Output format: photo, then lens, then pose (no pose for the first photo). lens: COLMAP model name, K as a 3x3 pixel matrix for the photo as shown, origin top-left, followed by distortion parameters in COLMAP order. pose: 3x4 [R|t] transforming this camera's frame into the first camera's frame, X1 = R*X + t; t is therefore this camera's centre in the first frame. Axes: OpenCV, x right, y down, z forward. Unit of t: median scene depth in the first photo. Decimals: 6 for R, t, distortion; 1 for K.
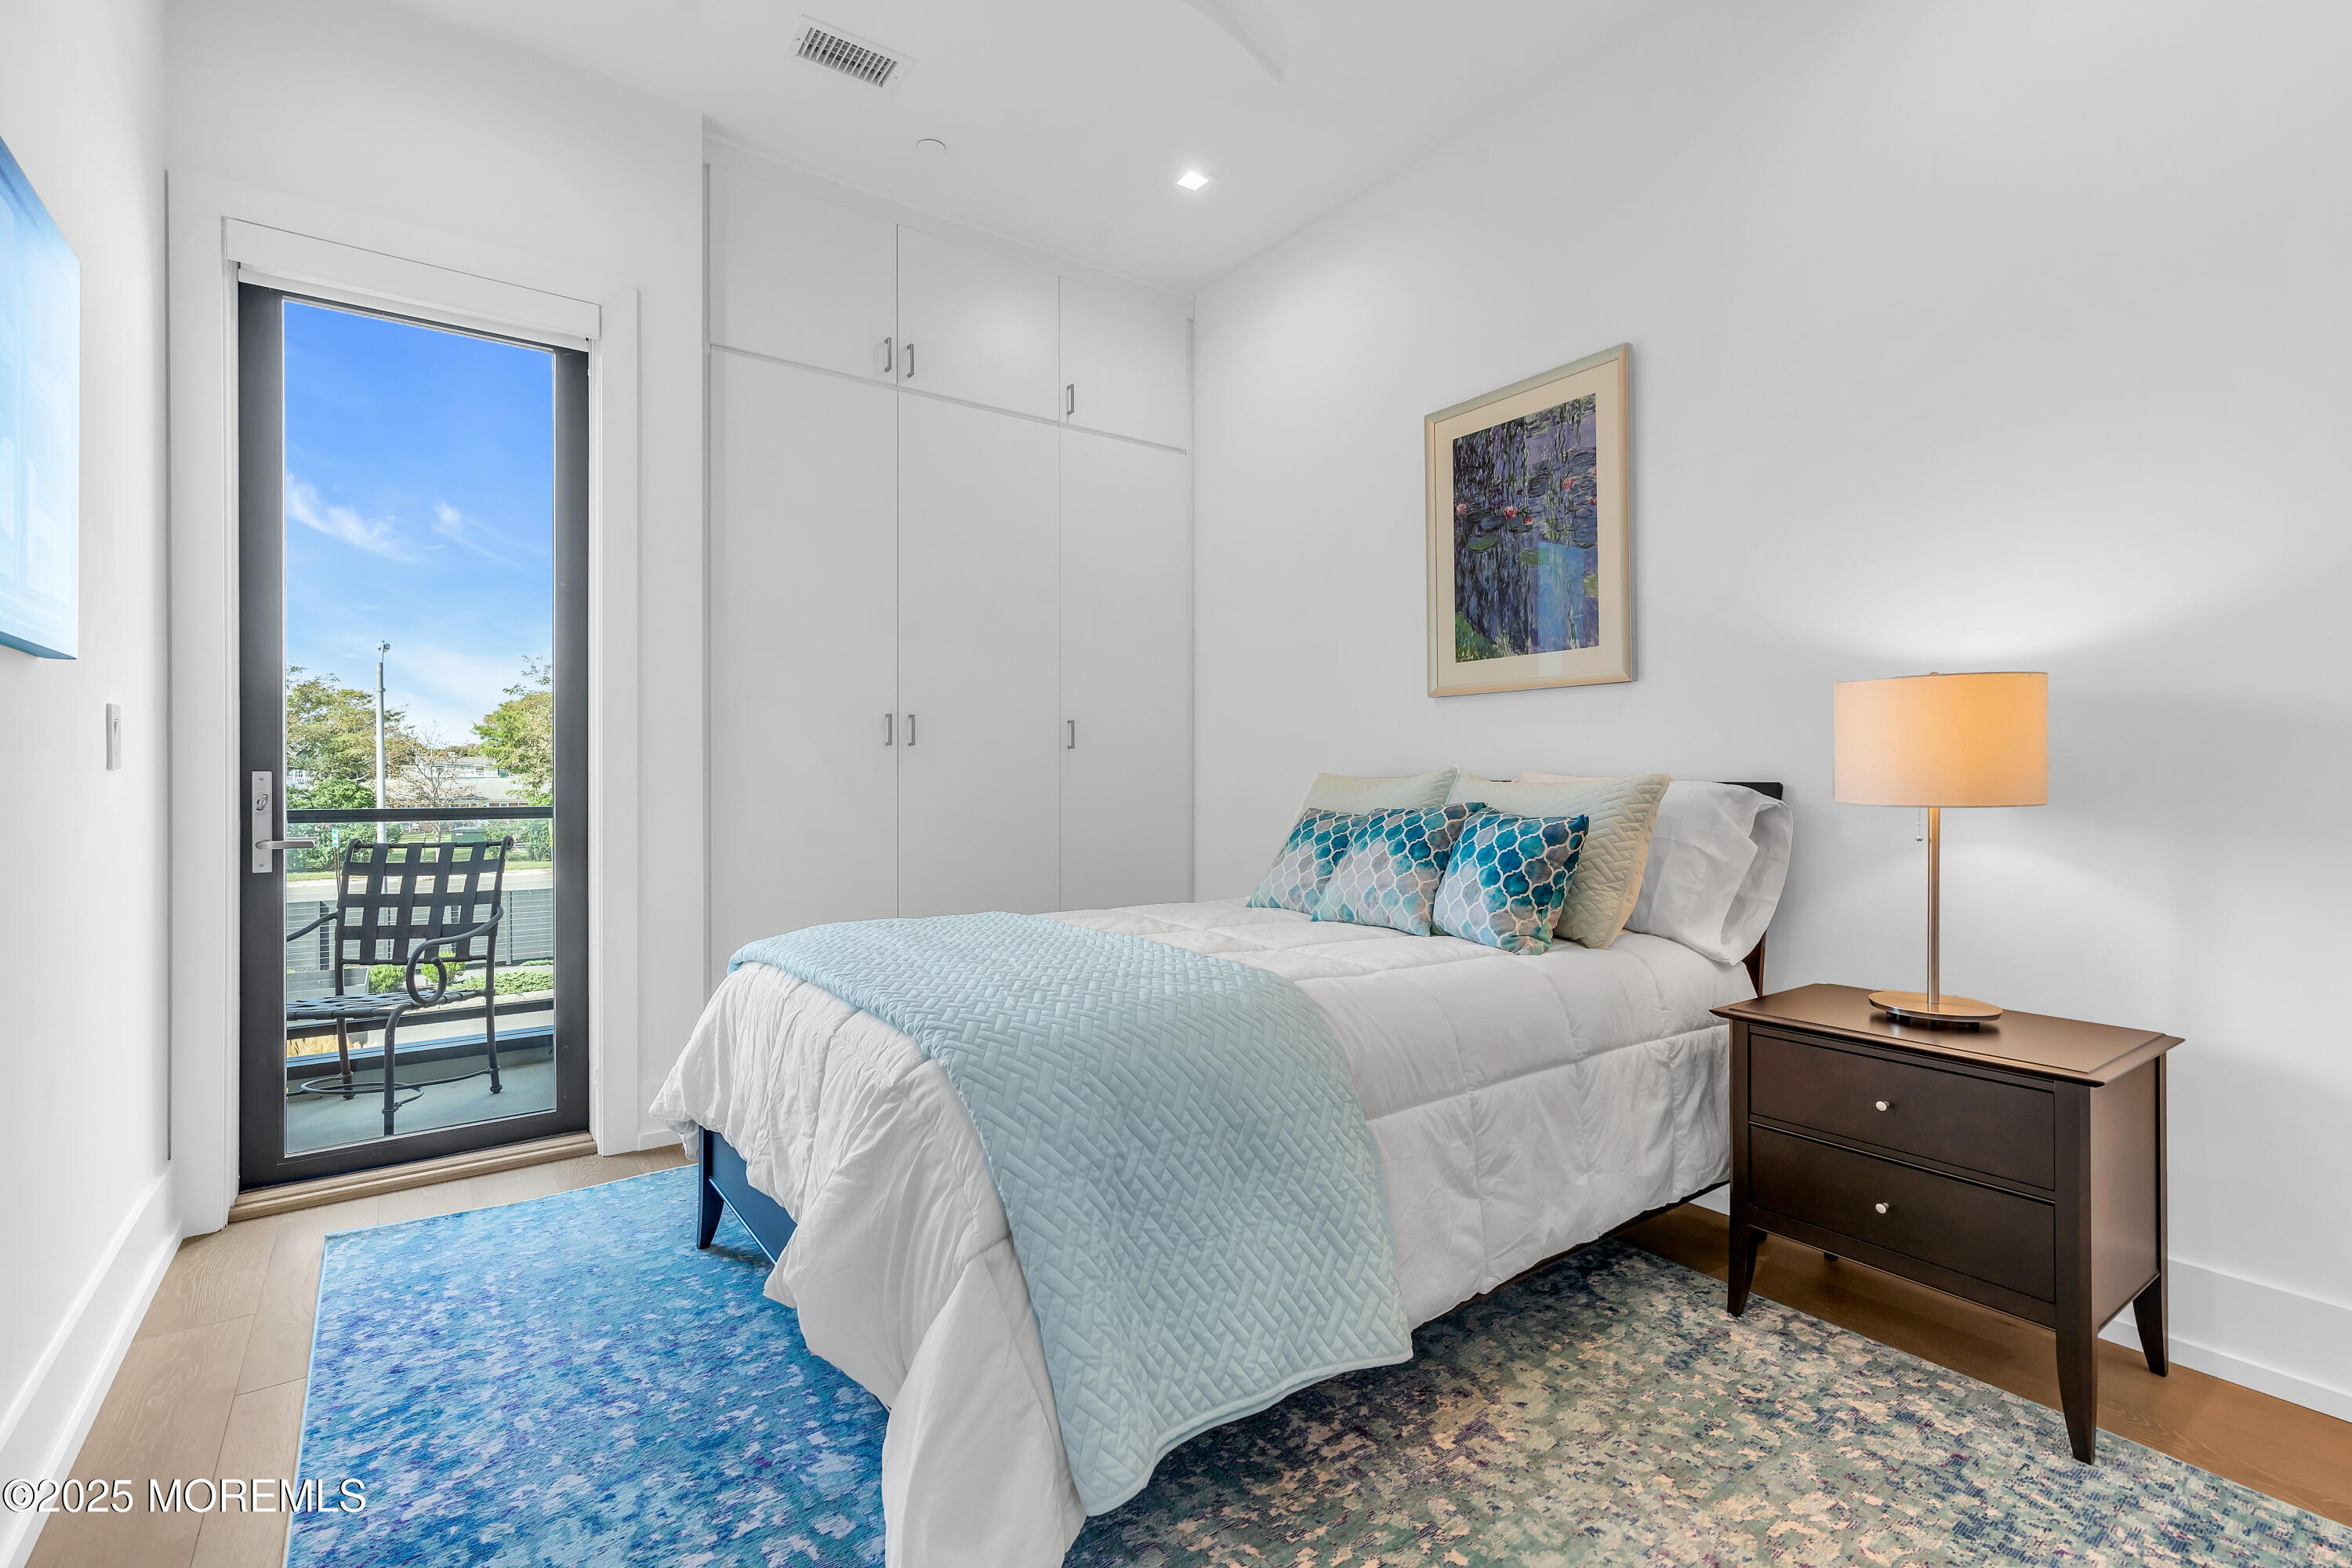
lens RADIAL K [[1049.7, 0, 1180.4], [0, 1049.7, 775.2], [0, 0, 1]] dist [0.004373, 0.000753]
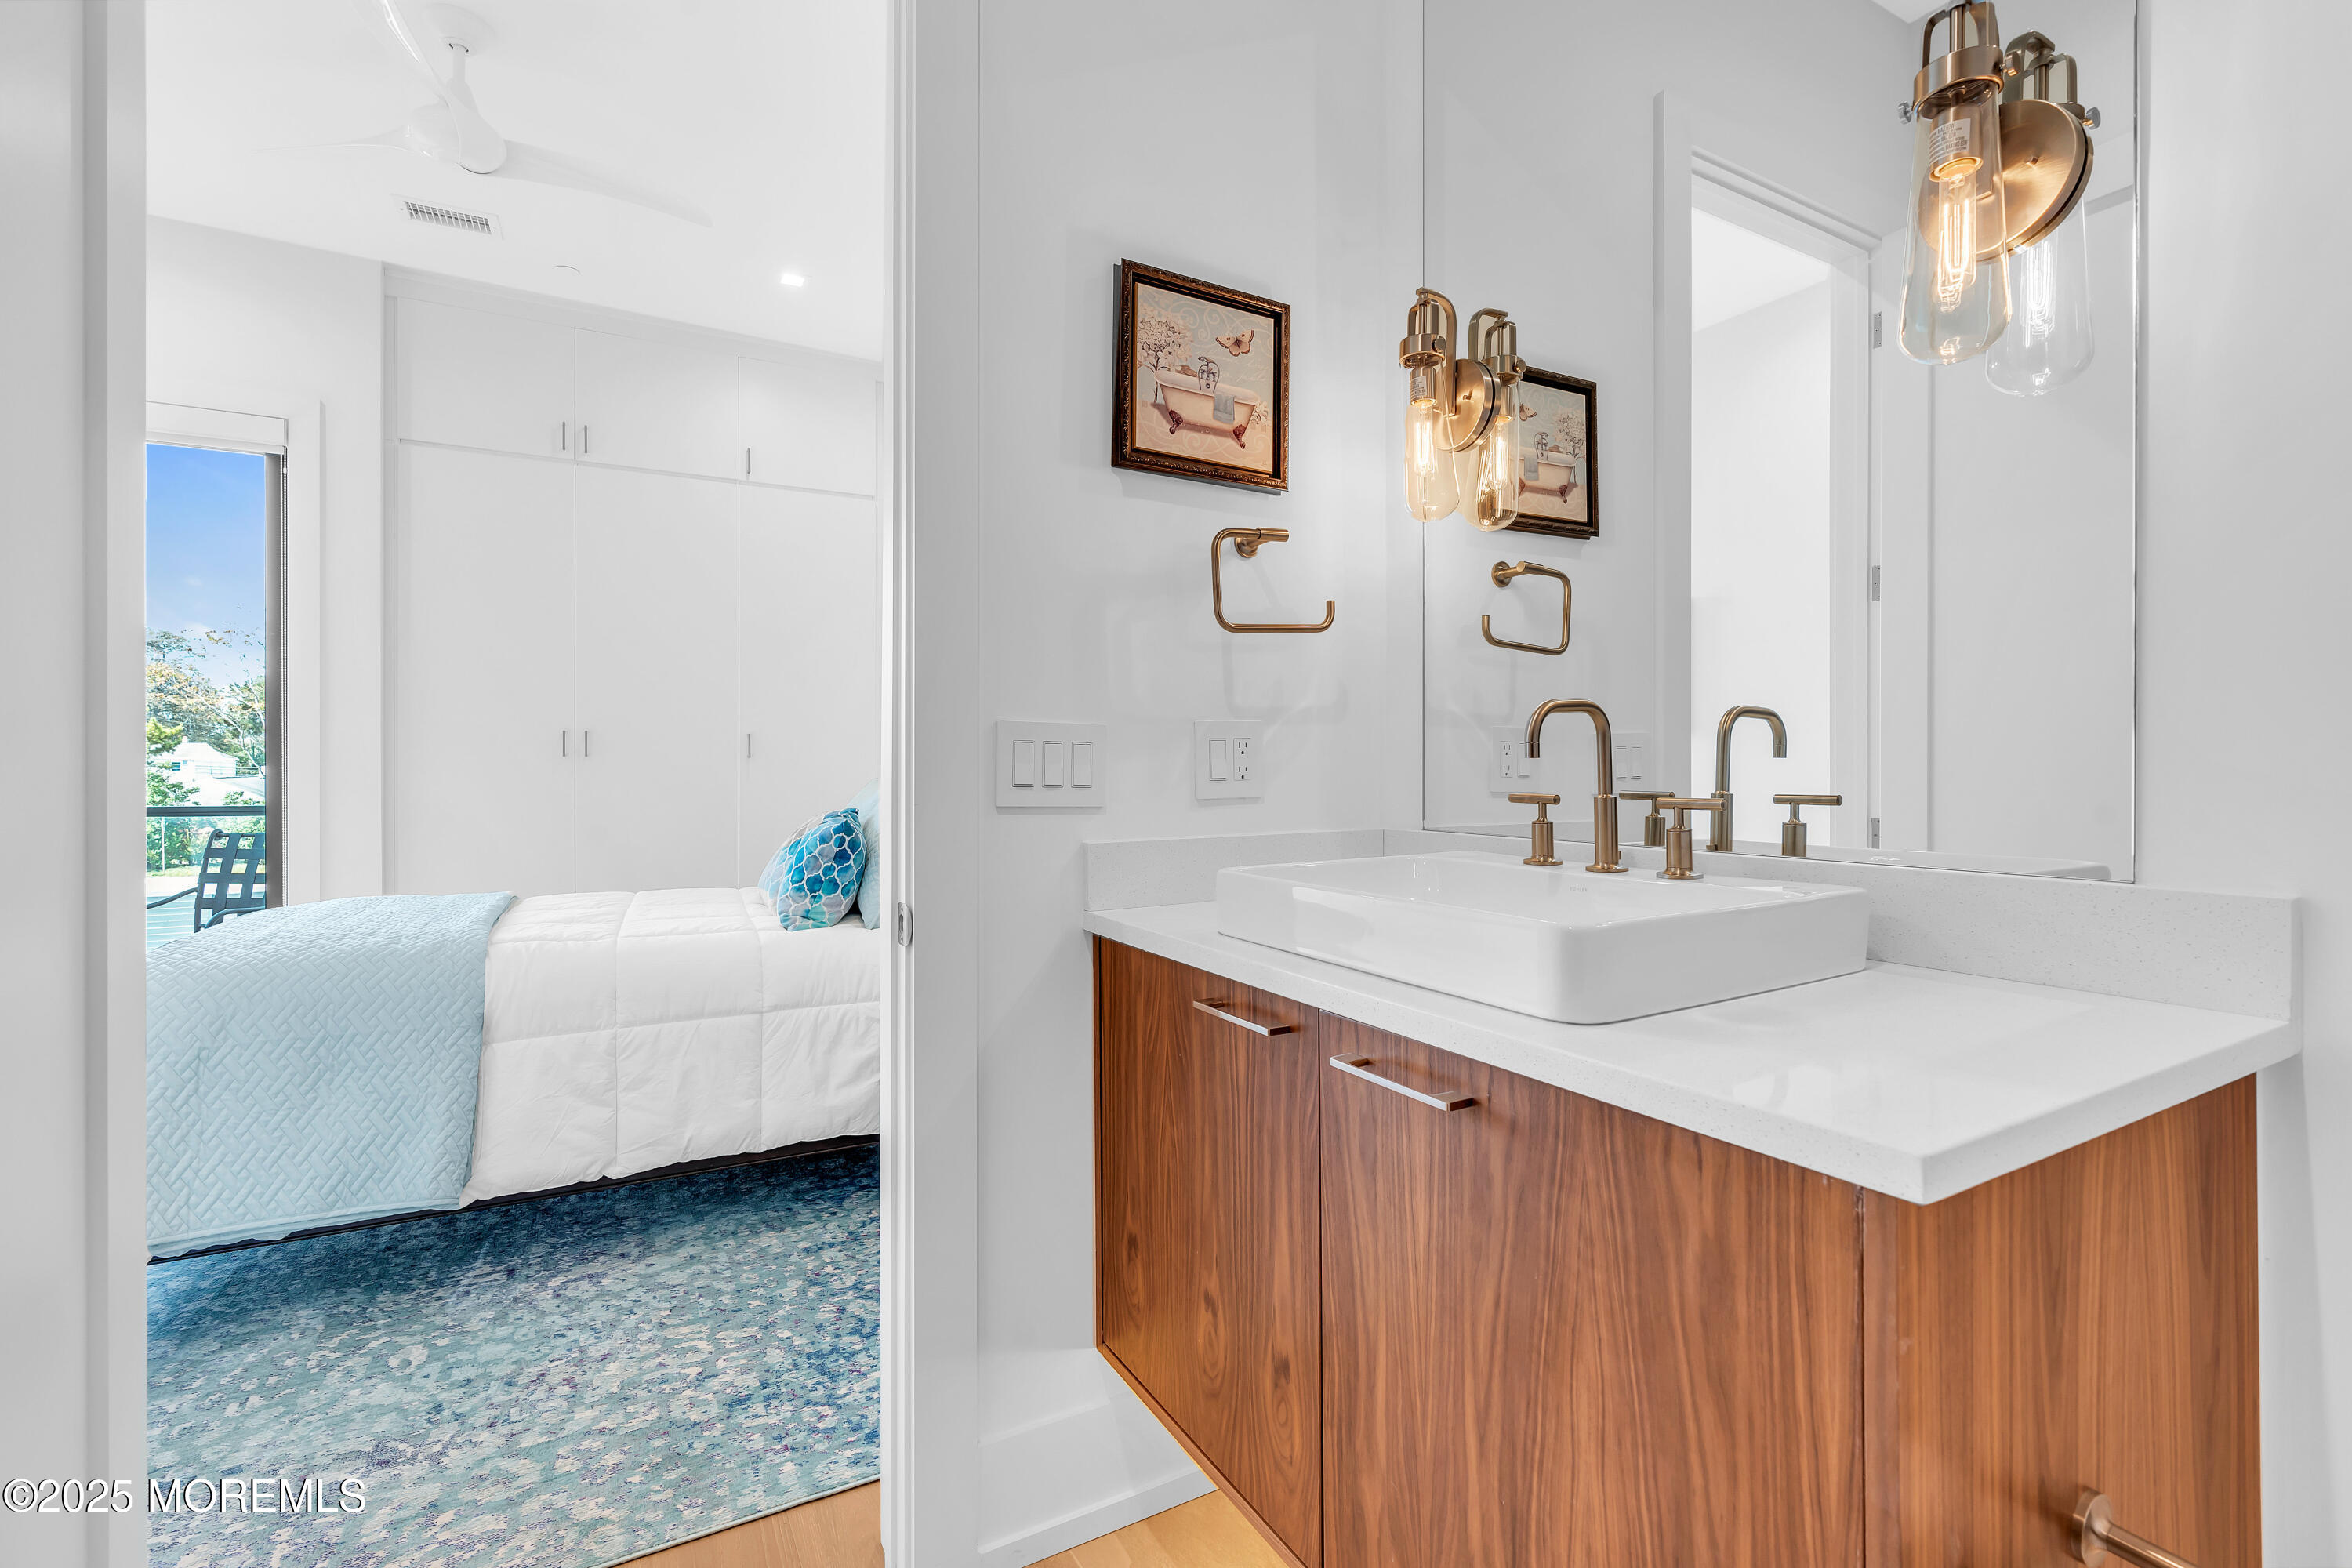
lens RADIAL K [[1048.3, 0, 1174.5], [0, 1048.3, 777.4], [0, 0, 1]] dist [-0.005538, 0.000894]
pose [[0.991459, 0.001801, -0.130405, 1.003556], [-0.001072, 0.999983, 0.005664, -0.021253], [0.130413, -0.005476, 0.991445, -0.189313]]
